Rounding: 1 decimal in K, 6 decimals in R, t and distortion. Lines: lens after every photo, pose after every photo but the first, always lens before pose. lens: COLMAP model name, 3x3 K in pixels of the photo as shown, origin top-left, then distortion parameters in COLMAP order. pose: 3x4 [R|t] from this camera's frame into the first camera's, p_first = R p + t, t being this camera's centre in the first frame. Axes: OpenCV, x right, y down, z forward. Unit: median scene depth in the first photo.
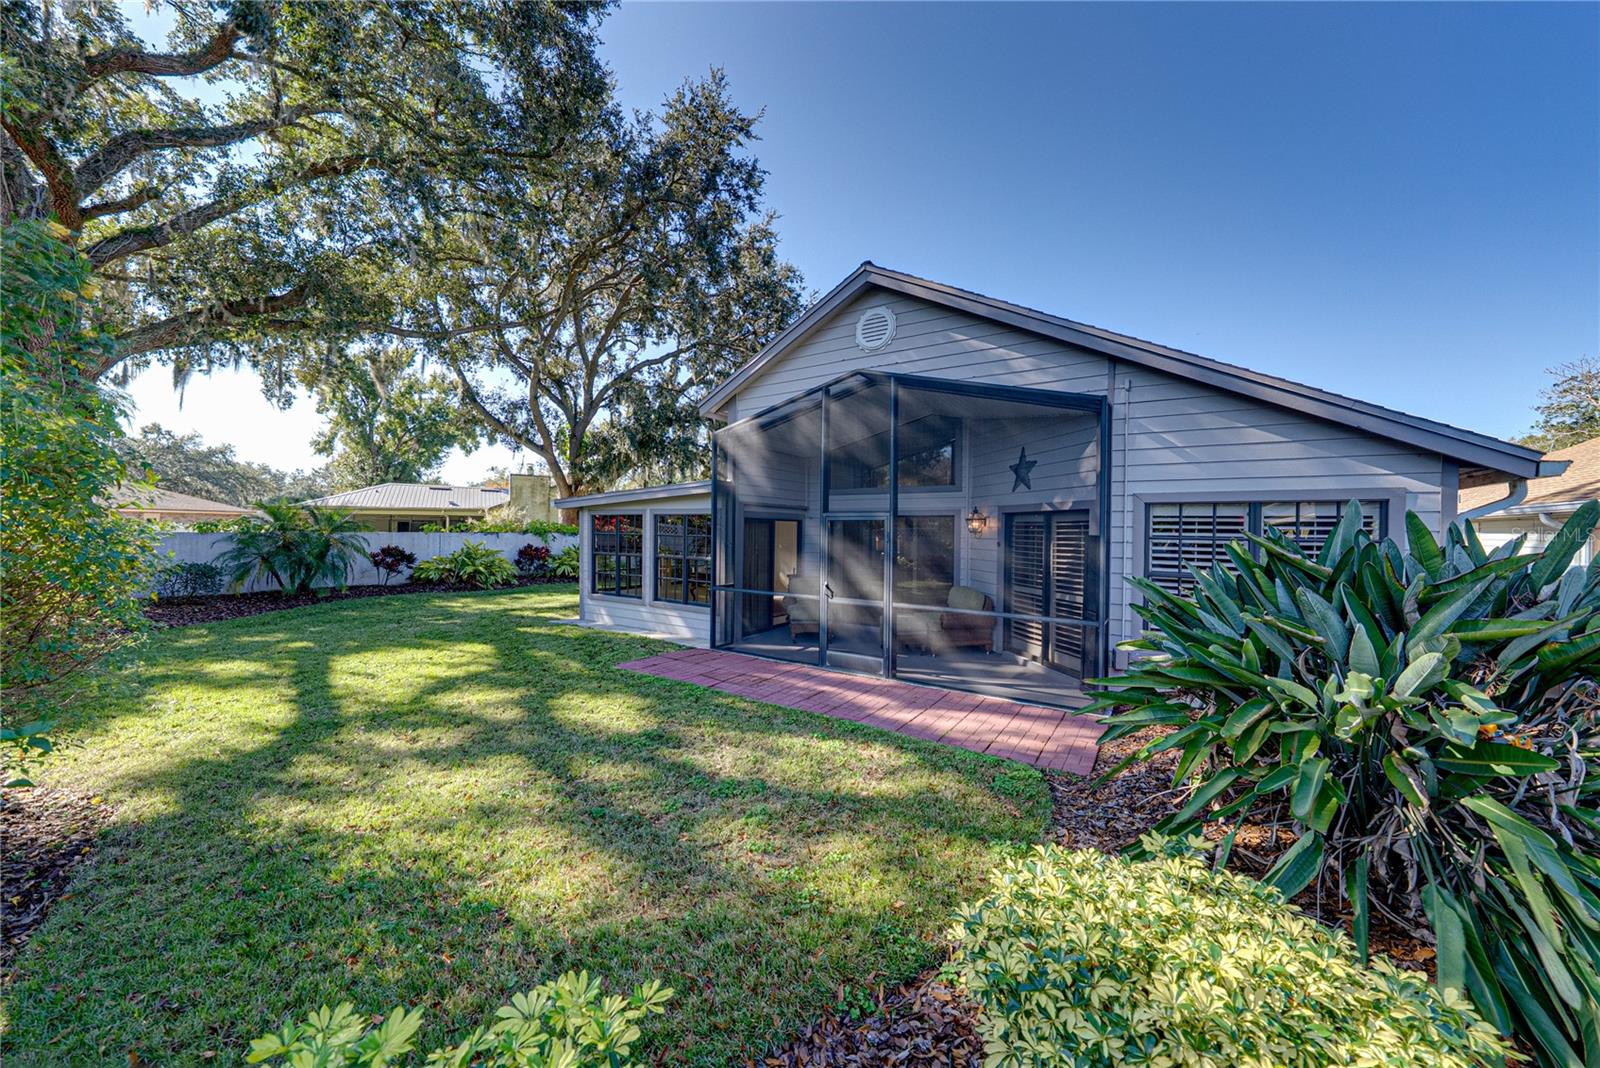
lens RADIAL K [[550.9, 0, 809.2], [0, 550.9, 529.7], [0, 0, 1]] dist [-0.007386, 0.001967]
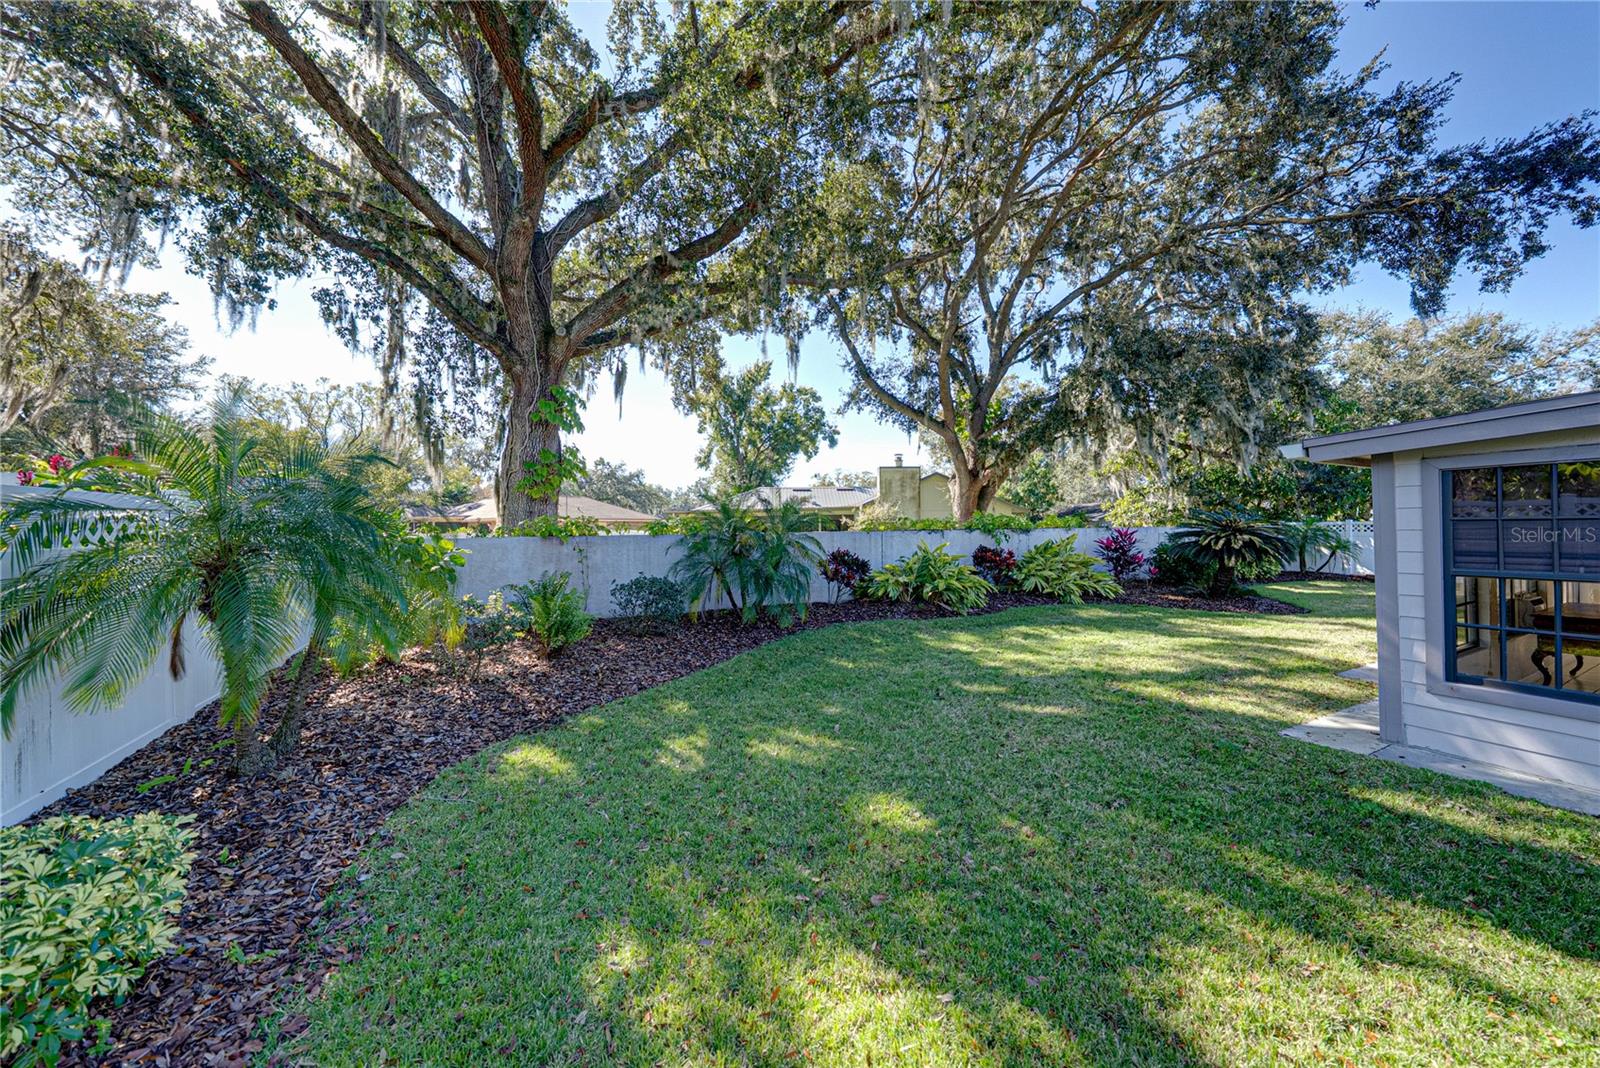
lens RADIAL K [[550.9, 0, 803.8], [0, 550.9, 532.7], [0, 0, 1]] dist [-0.007386, 0.001967]
pose [[0.866286, -0.017300, -0.499248, -0.259334], [0.020135, 0.999797, 0.000292, 0.003417], [0.499142, -0.010306, 0.866459, 0.207553]]
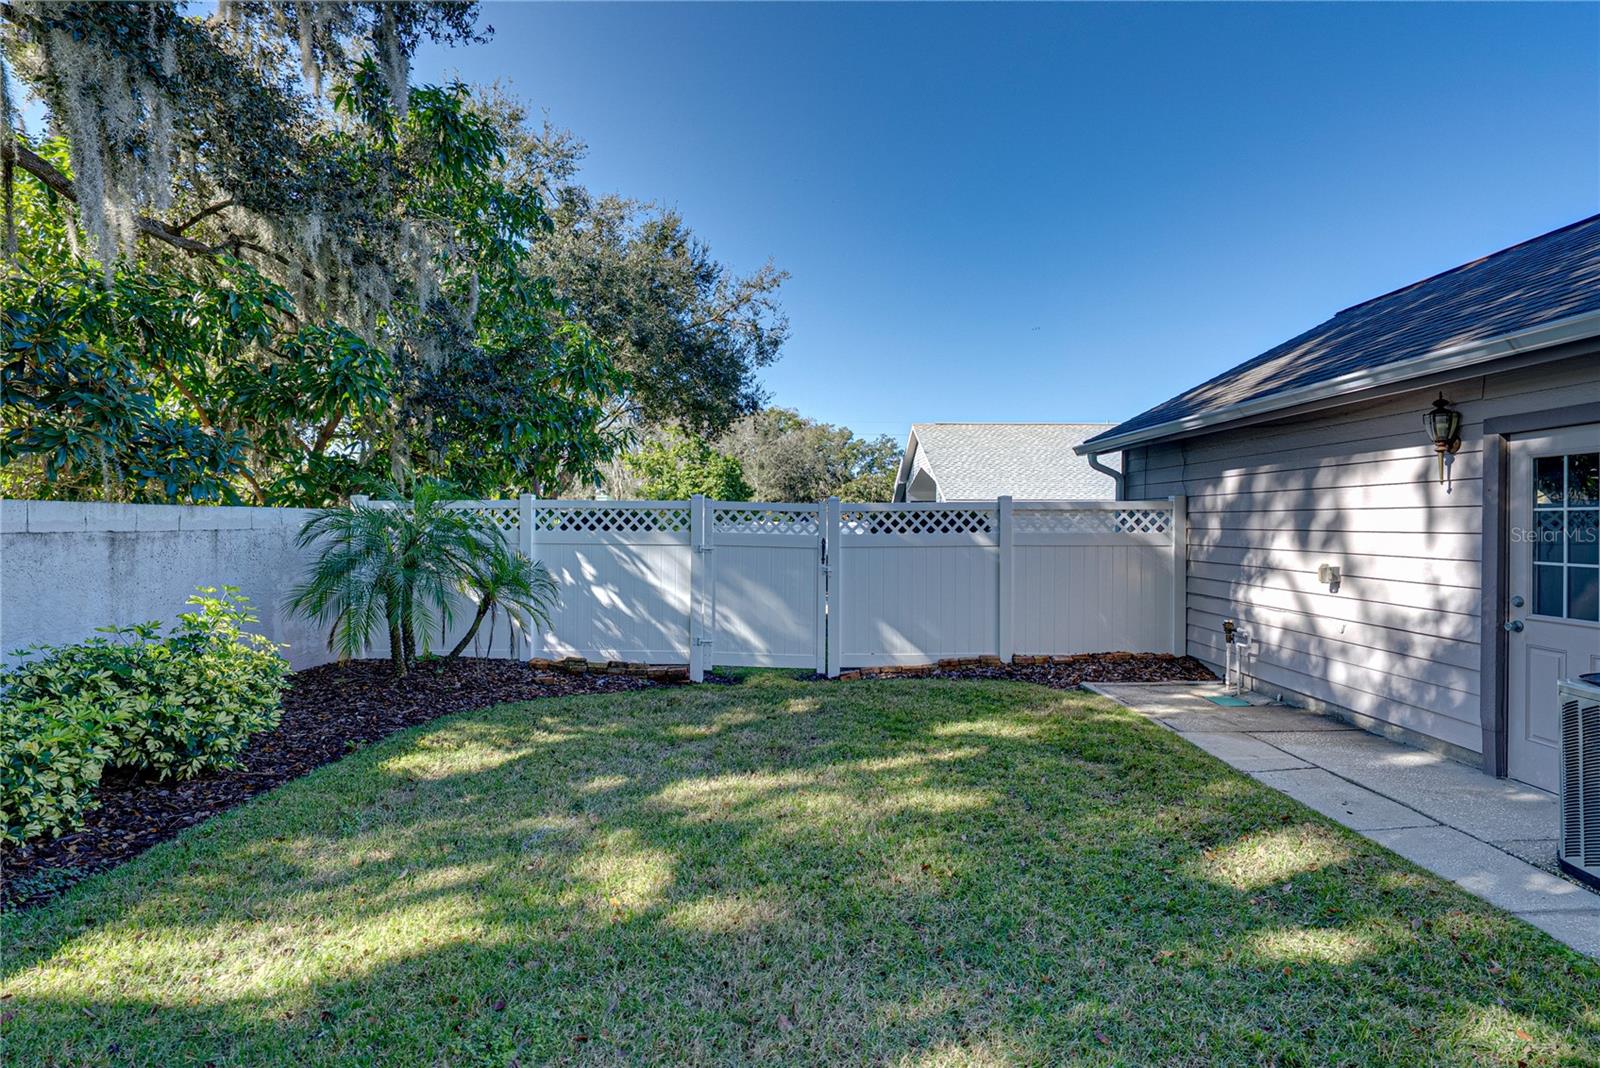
lens RADIAL K [[782.2, 0, 807.2], [0, 782.2, 526.3], [0, 0, 1]] dist [0.003245, 0.000215]
pose [[0.826383, -0.014371, 0.562926, -0.086918], [0.010183, 0.999892, 0.010577, 0.012328], [-0.563017, -0.003009, 0.826440, 0.844368]]
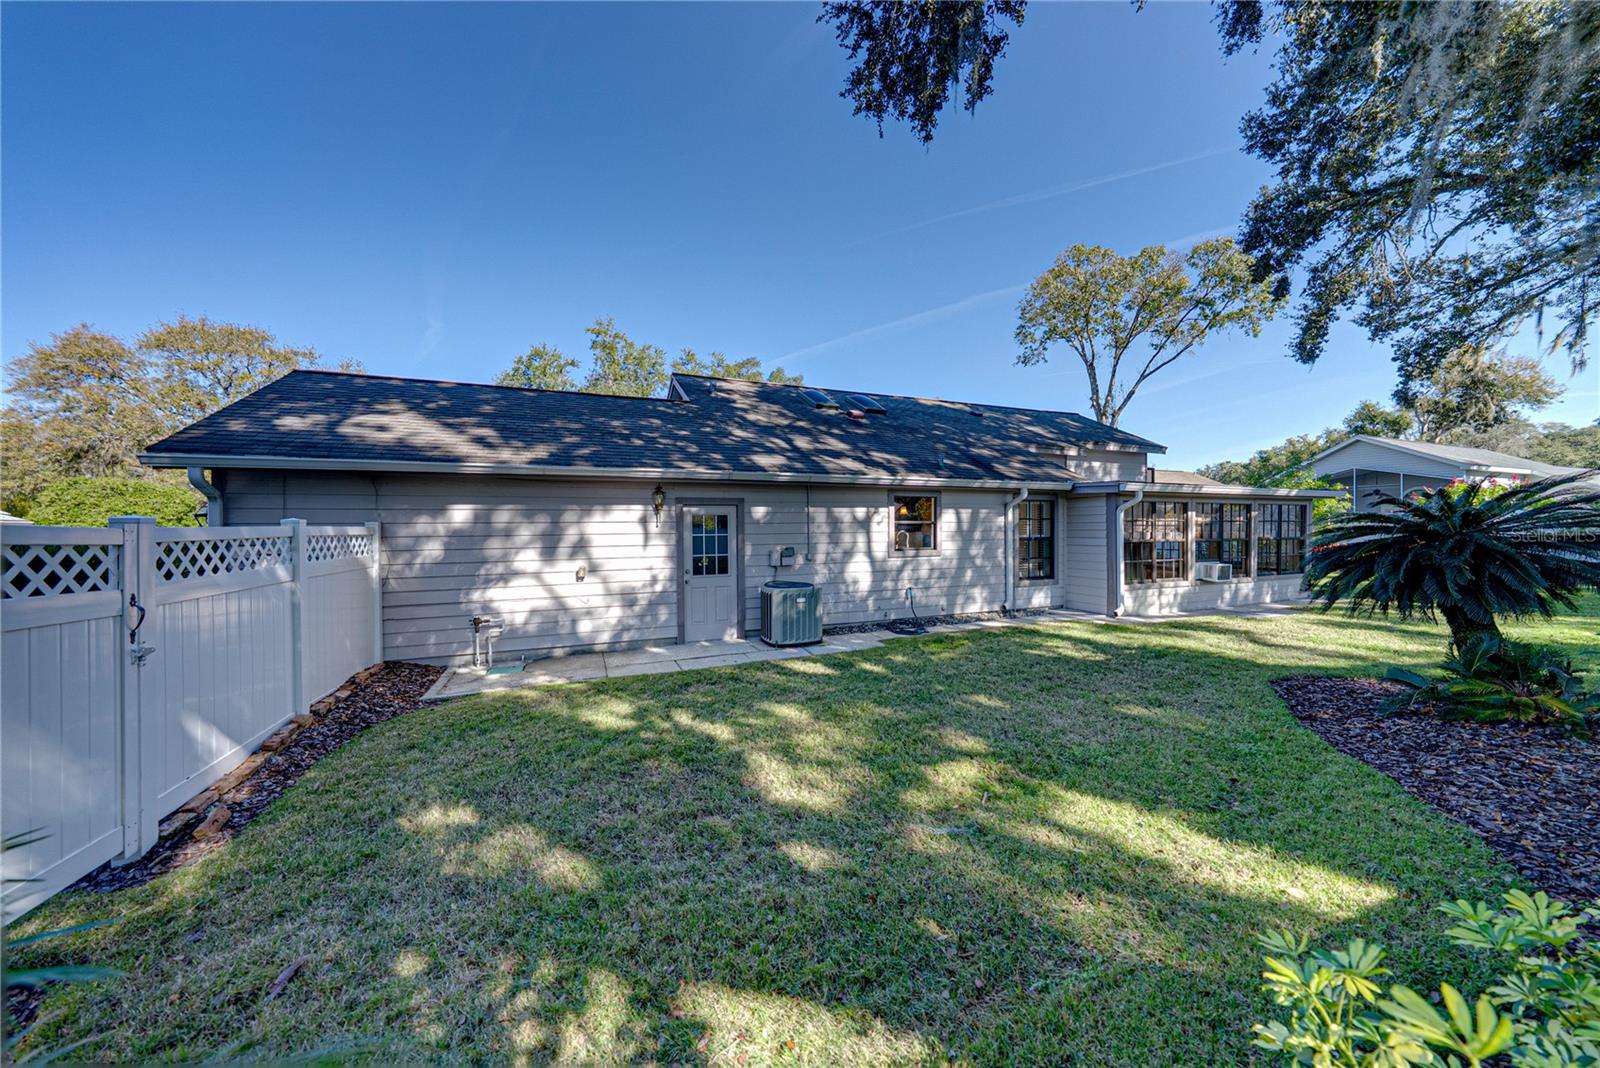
lens RADIAL K [[550.9, 0, 802.9], [0, 550.9, 535.9], [0, 0, 1]] dist [-0.007386, 0.001967]
pose [[-0.827675, -0.012354, 0.561072, -0.085393], [0.000551, 0.999739, 0.022825, 0.005170], [-0.561208, 0.019200, -0.827452, 1.131289]]
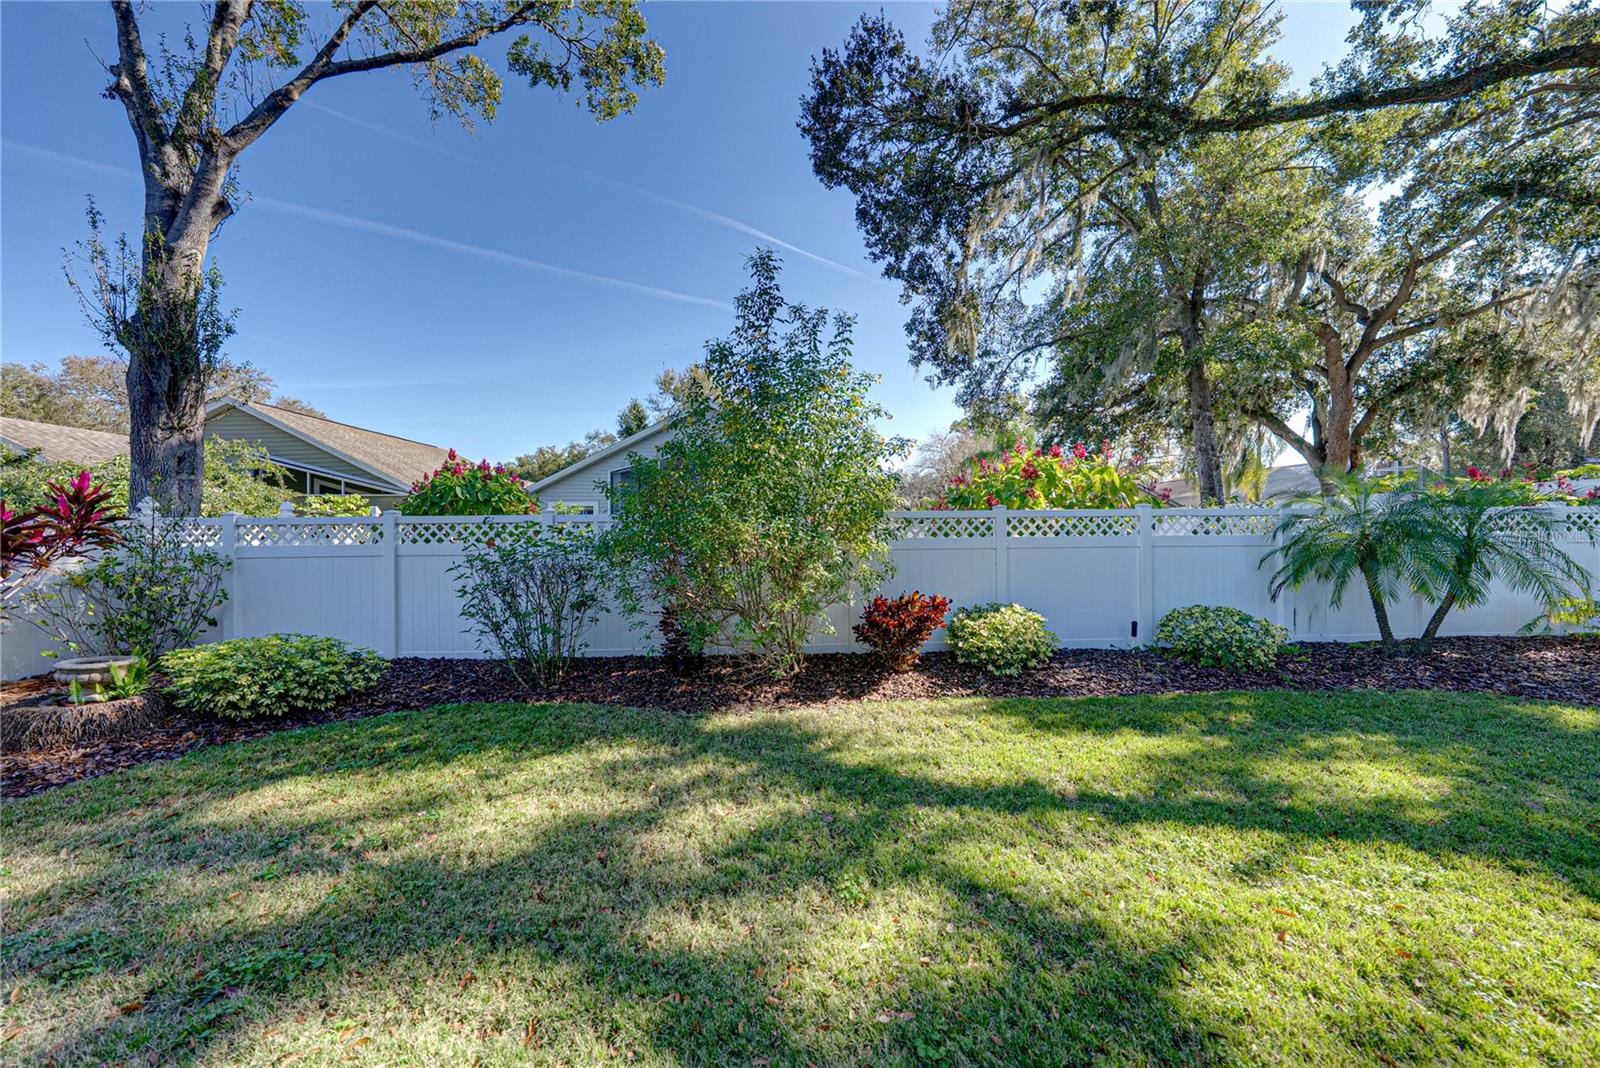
lens RADIAL K [[550.4, 0, 803.6], [0, 550.4, 530.4], [0, 0, 1]] dist [-0.001960, 0.000652]
pose [[-0.821092, -0.012494, -0.570659, -0.080816], [-0.008681, 0.999918, -0.009400, 0.006558], [0.570730, -0.002765, -0.821133, 0.306057]]
